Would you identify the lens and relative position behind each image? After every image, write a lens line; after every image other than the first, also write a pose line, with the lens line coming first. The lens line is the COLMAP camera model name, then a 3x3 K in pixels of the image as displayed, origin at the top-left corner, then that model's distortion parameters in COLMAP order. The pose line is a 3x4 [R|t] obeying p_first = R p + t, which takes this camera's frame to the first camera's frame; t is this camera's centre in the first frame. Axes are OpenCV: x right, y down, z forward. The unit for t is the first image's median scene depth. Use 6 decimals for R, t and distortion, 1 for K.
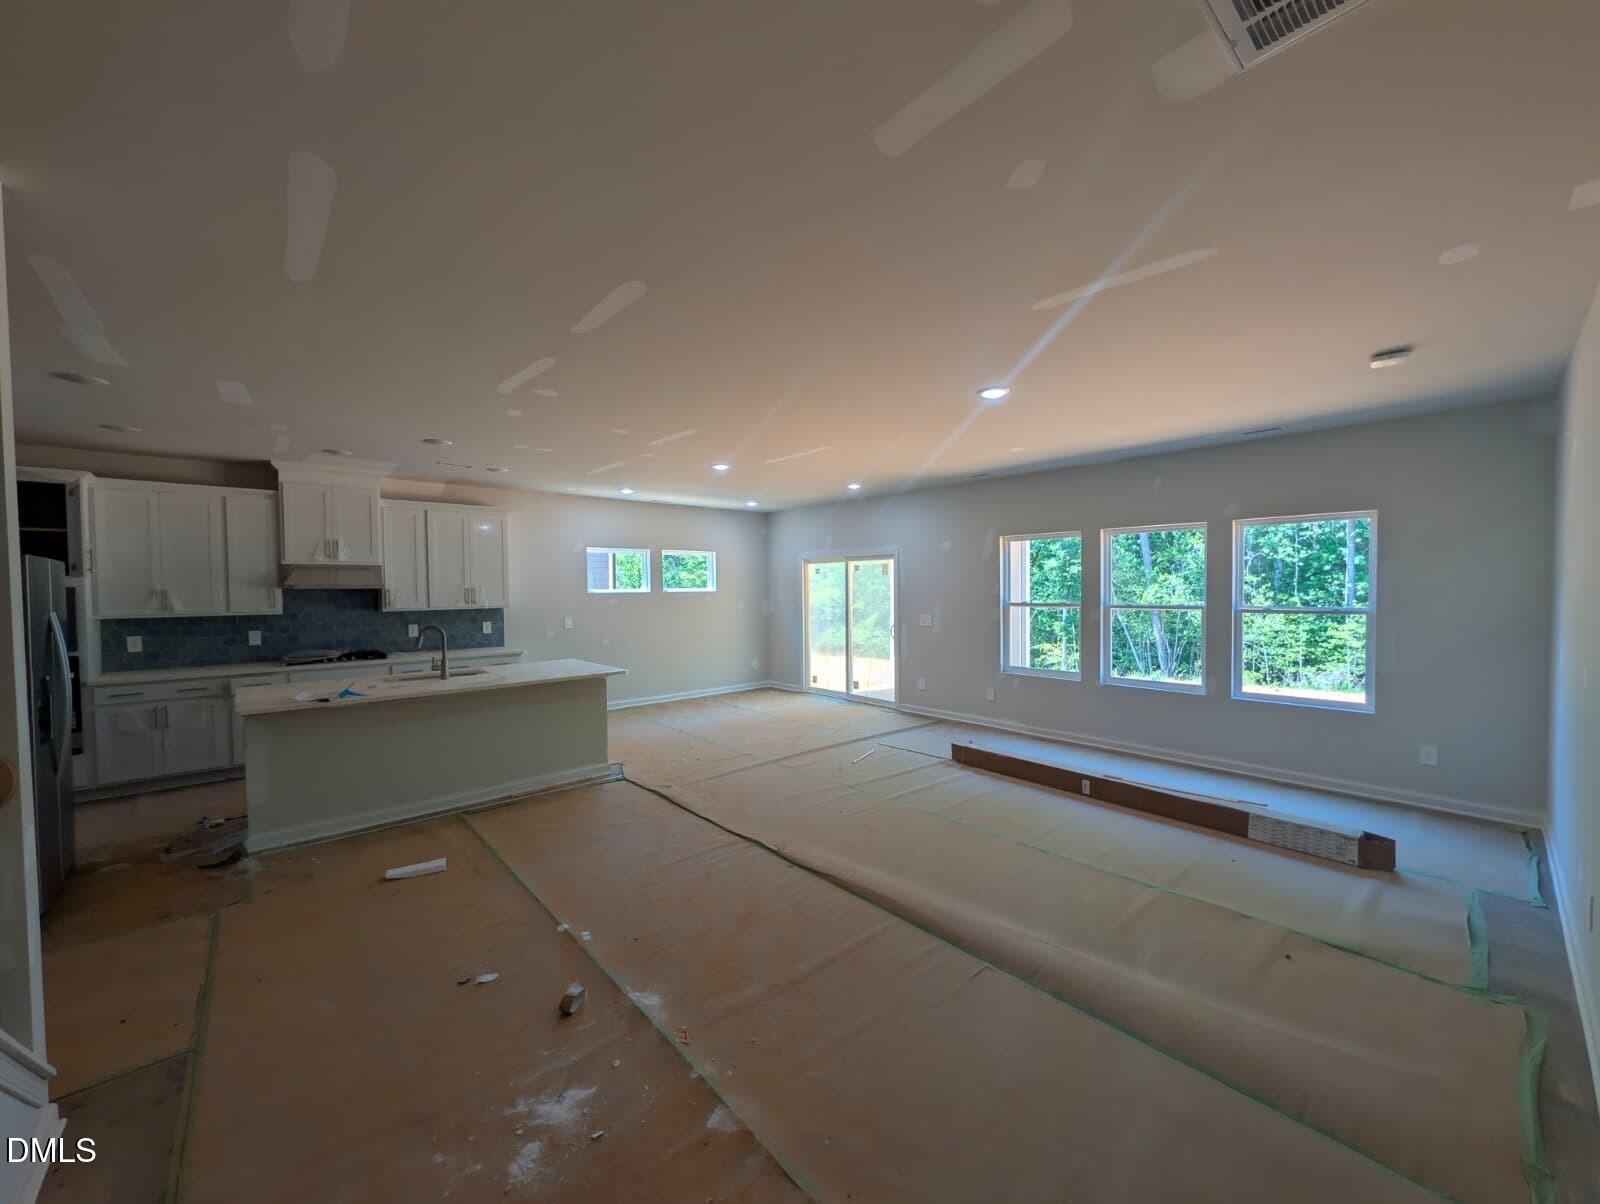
lens RADIAL K [[617.6, 0, 797.2], [0, 617.6, 601.2], [0, 0, 1]] dist [0.002411, -0.000113]
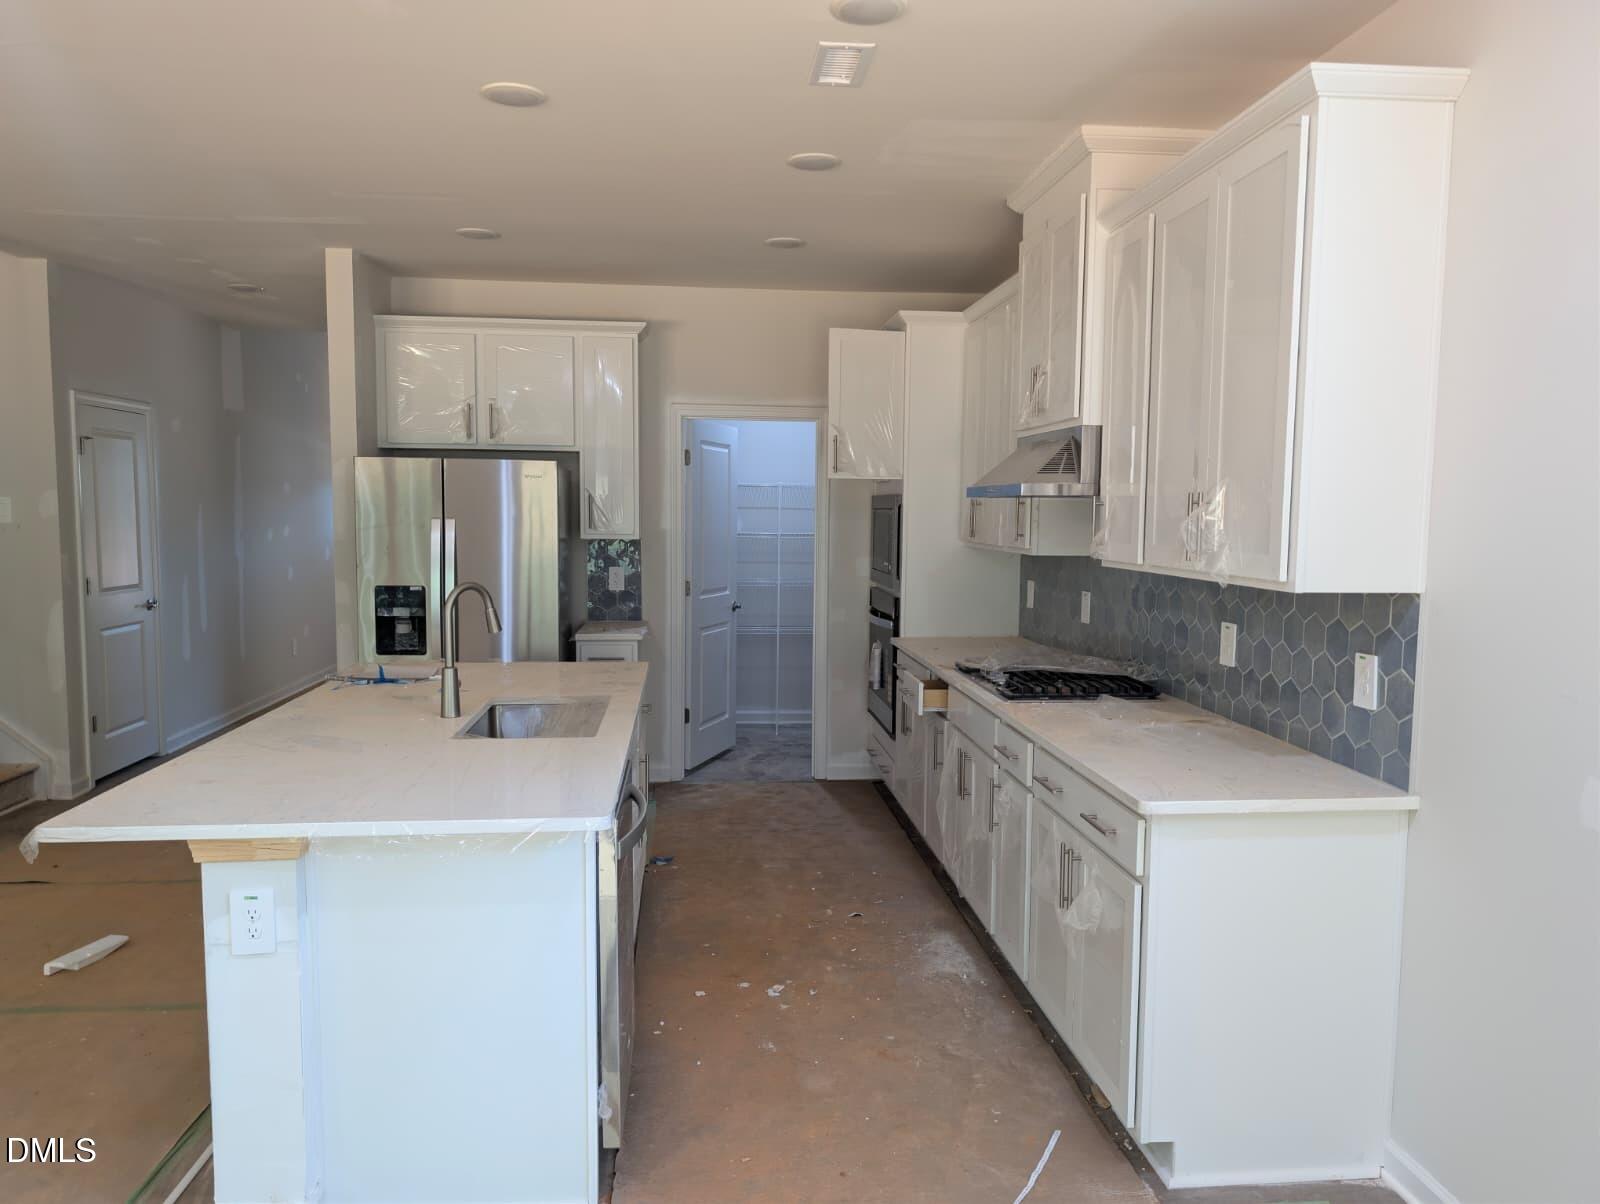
lens RADIAL K [[1145.6, 0, 802.2], [0, 1145.6, 607.4], [0, 0, 1]] dist [0.023744, -0.023232]
pose [[-0.586322, 0.073532, -0.806734, -0.084455], [-0.025492, 0.993704, 0.109102, -0.024226], [0.809677, 0.084534, -0.580756, 1.243094]]
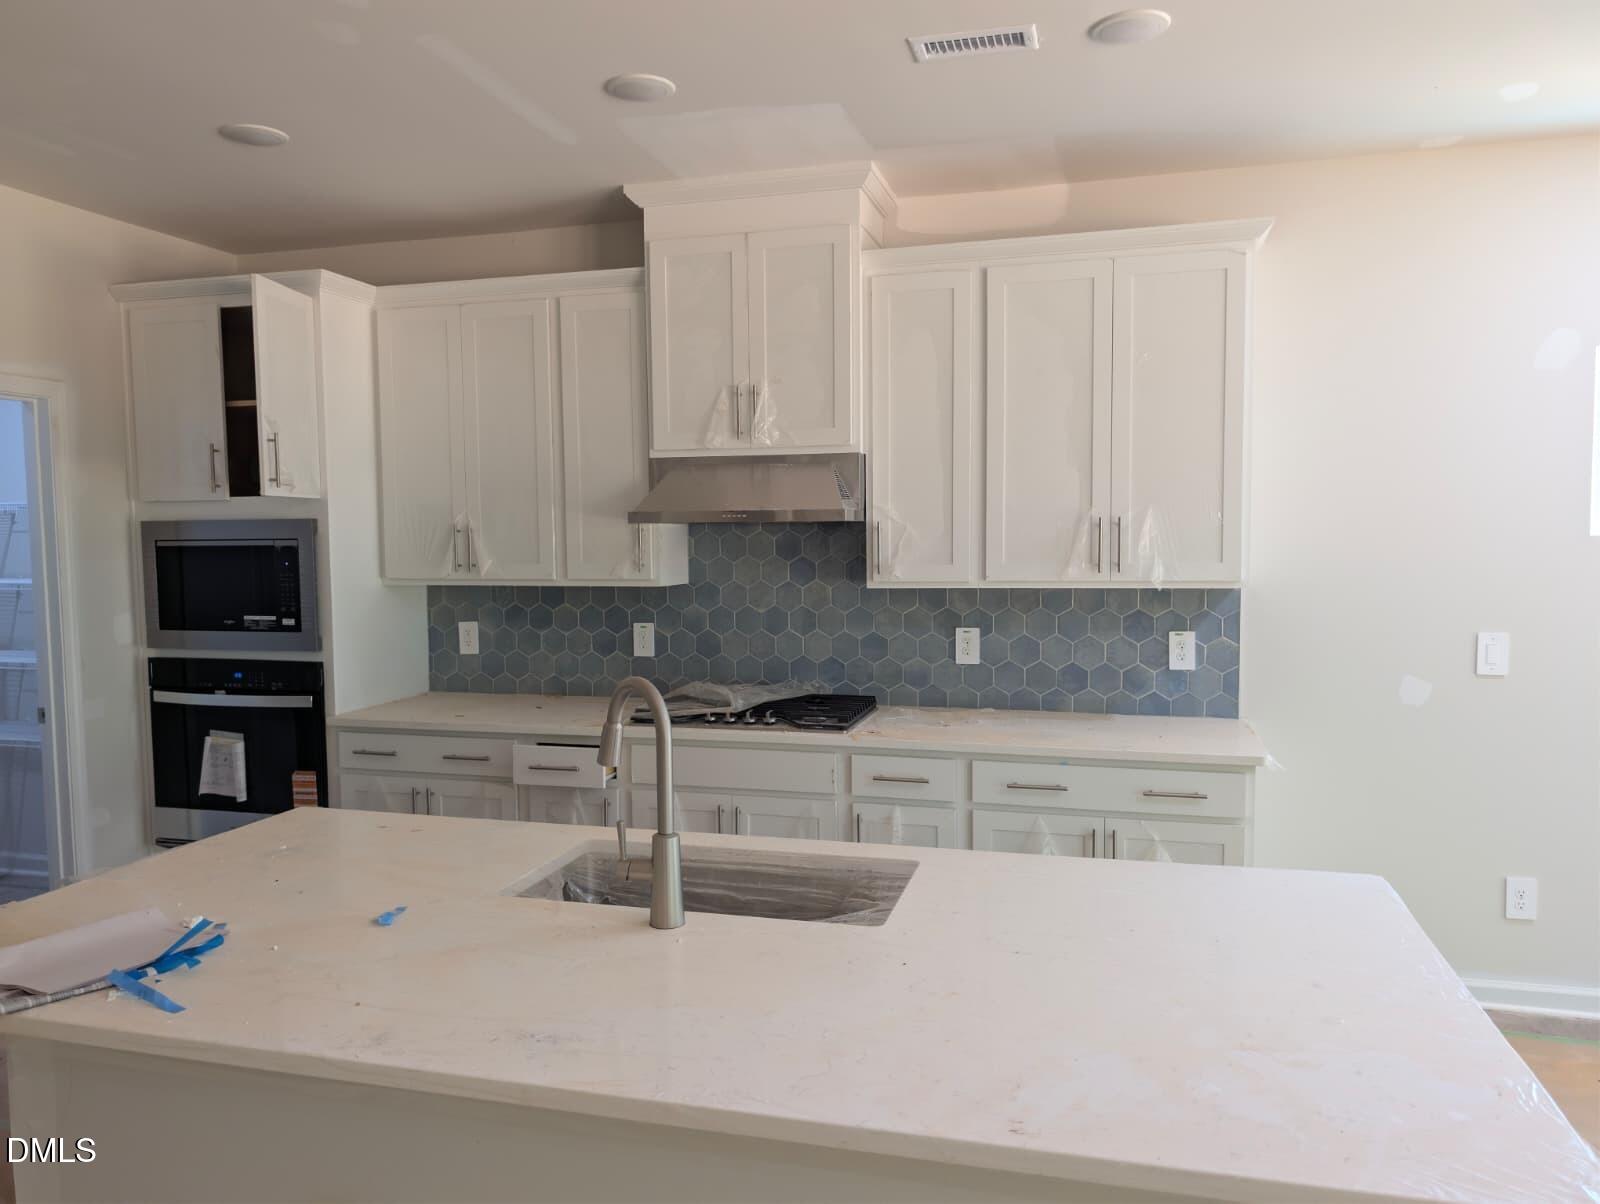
lens RADIAL K [[1145.6, 0, 796.8], [0, 1145.6, 613.6], [0, 0, 1]] dist [0.023744, -0.023232]
pose [[0.539369, 0.062792, -0.839725, -0.160176], [-0.016897, 0.997822, 0.063761, -0.009001], [0.841900, -0.020202, 0.539255, 0.632828]]
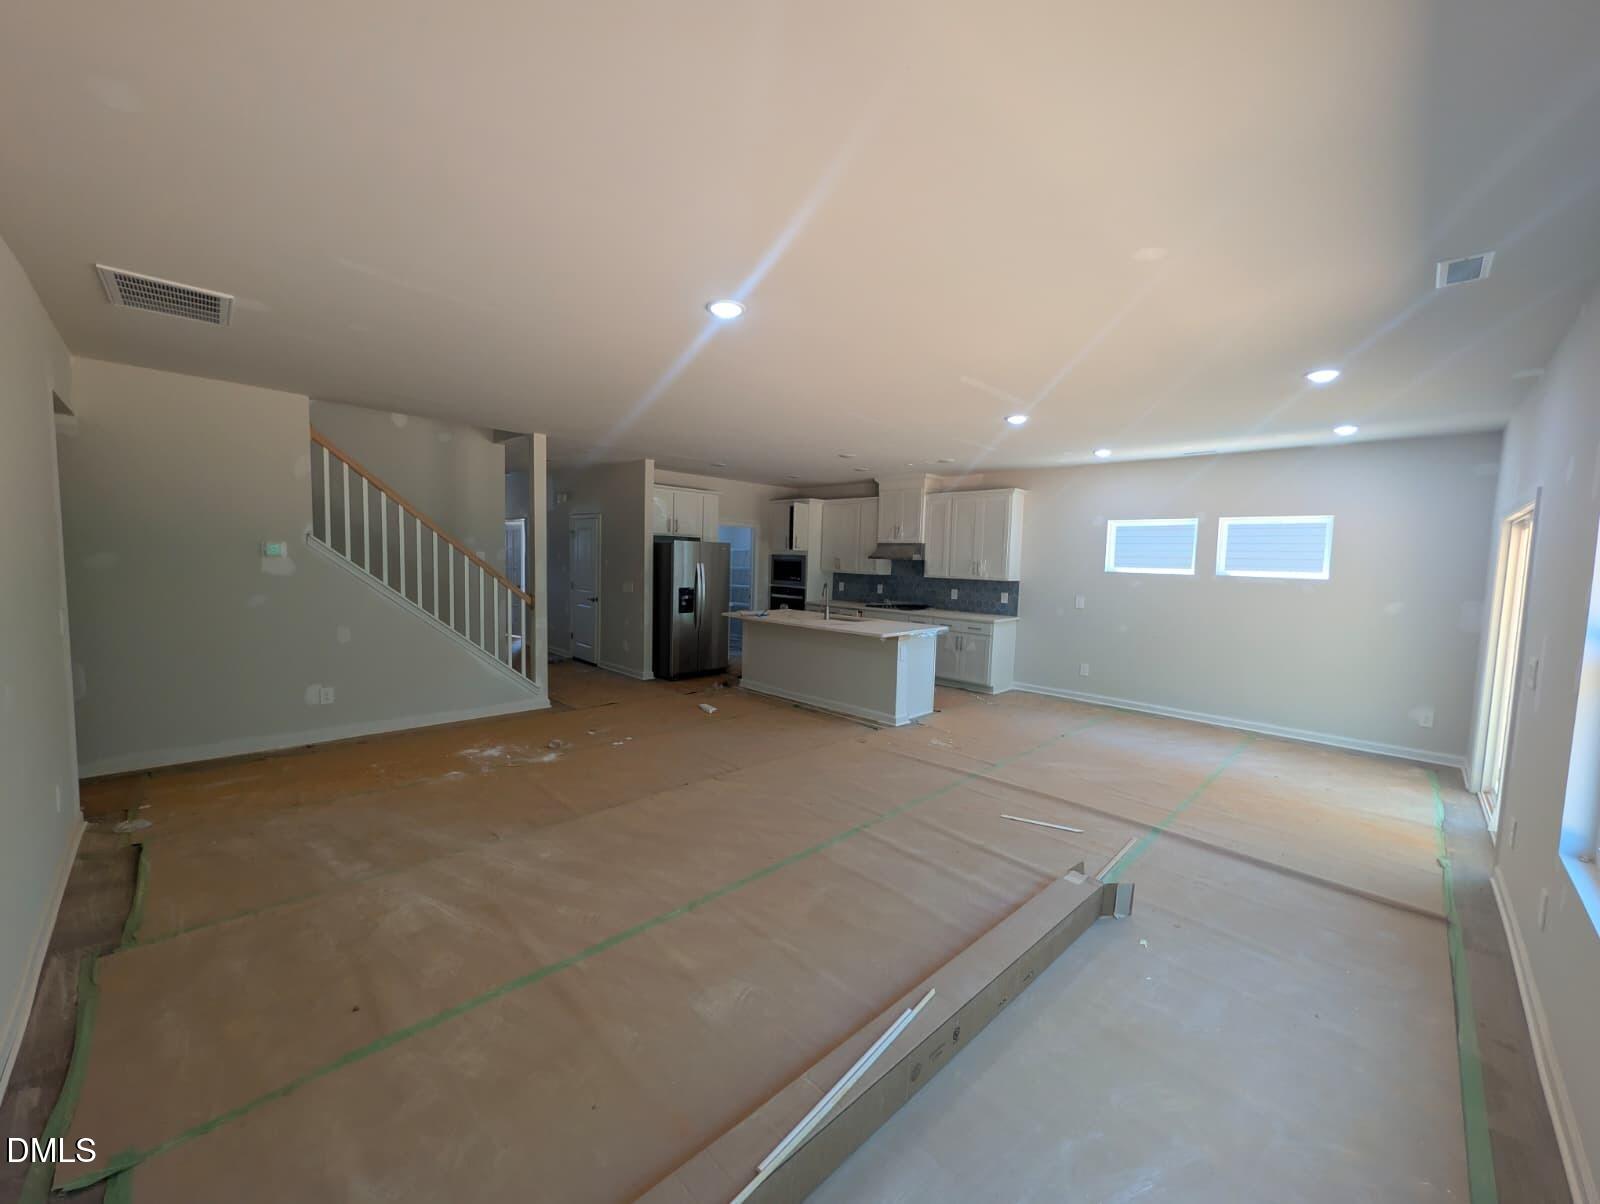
lens RADIAL K [[617.6, 0, 799.2], [0, 617.6, 602.7], [0, 0, 1]] dist [0.002411, -0.000113]
pose [[0.063941, 0.083232, -0.994477, 0.682124], [-0.053774, 0.995356, 0.079849, -0.021239], [0.996504, 0.048371, 0.068120, 0.643324]]
